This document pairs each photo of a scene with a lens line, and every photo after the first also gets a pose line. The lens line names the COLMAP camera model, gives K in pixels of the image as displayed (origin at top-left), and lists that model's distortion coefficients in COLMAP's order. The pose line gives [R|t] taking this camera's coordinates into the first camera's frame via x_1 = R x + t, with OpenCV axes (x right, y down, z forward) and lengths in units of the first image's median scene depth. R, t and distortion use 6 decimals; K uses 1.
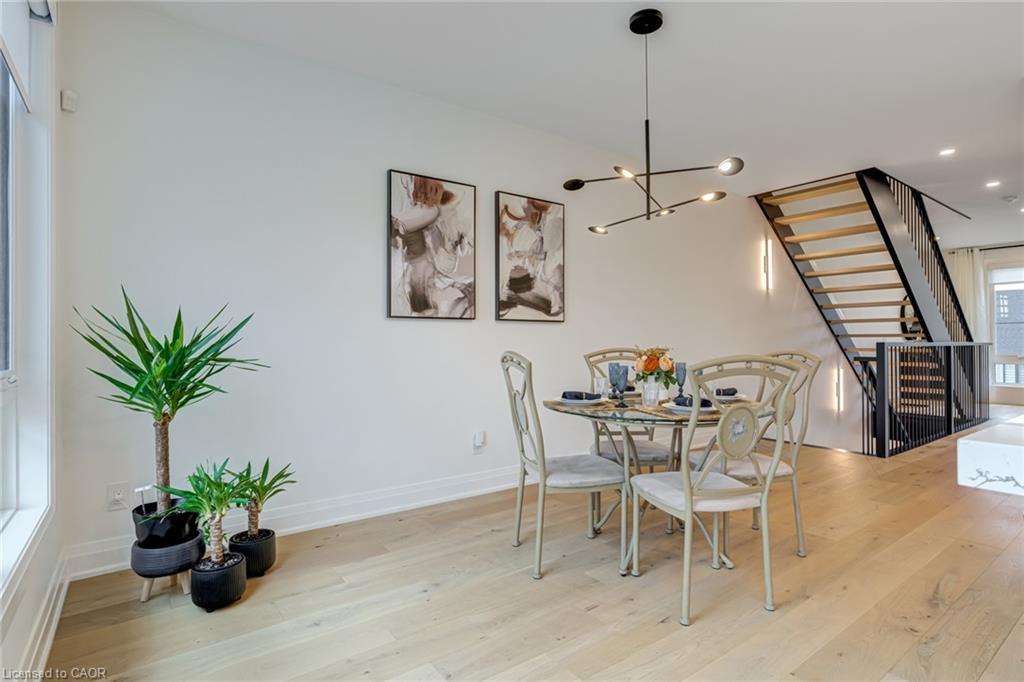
lens RADIAL K [[525.6, 0, 512.0], [0, 525.6, 341.0], [0, 0, 1]] dist [-0.002889, 0.023808]
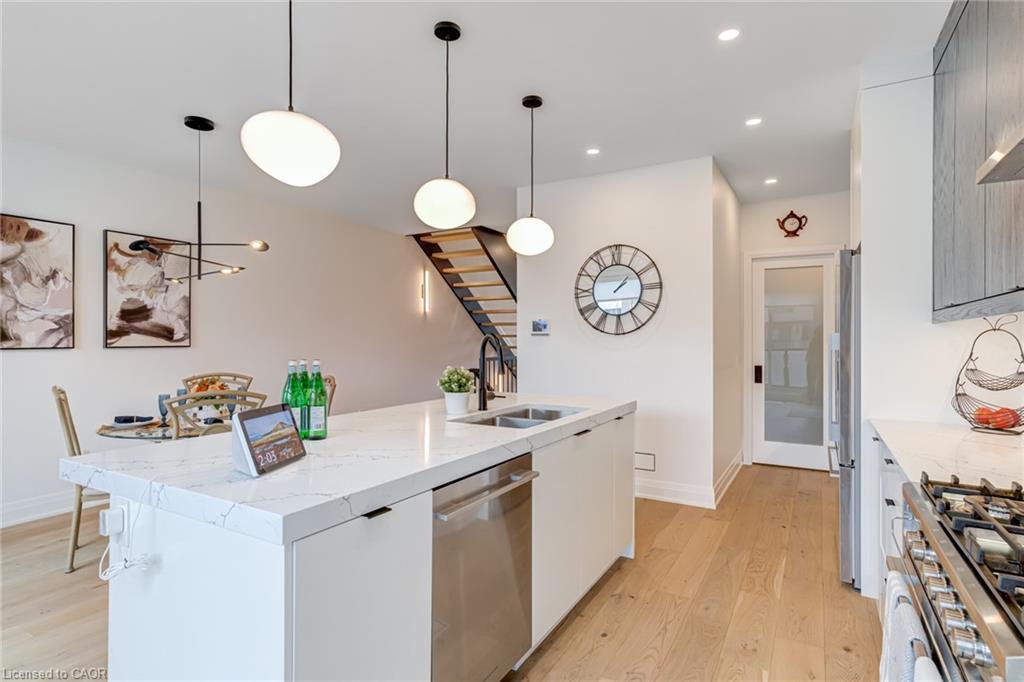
lens RADIAL K [[525.6, 0, 512.0], [0, 525.6, 341.0], [0, 0, 1]] dist [-0.002889, 0.023808]
pose [[0.921865, -0.000370, 0.387511, 0.324178], [-0.001999, 0.999982, 0.005711, -0.061565], [-0.387506, -0.006039, 0.921847, -0.343748]]
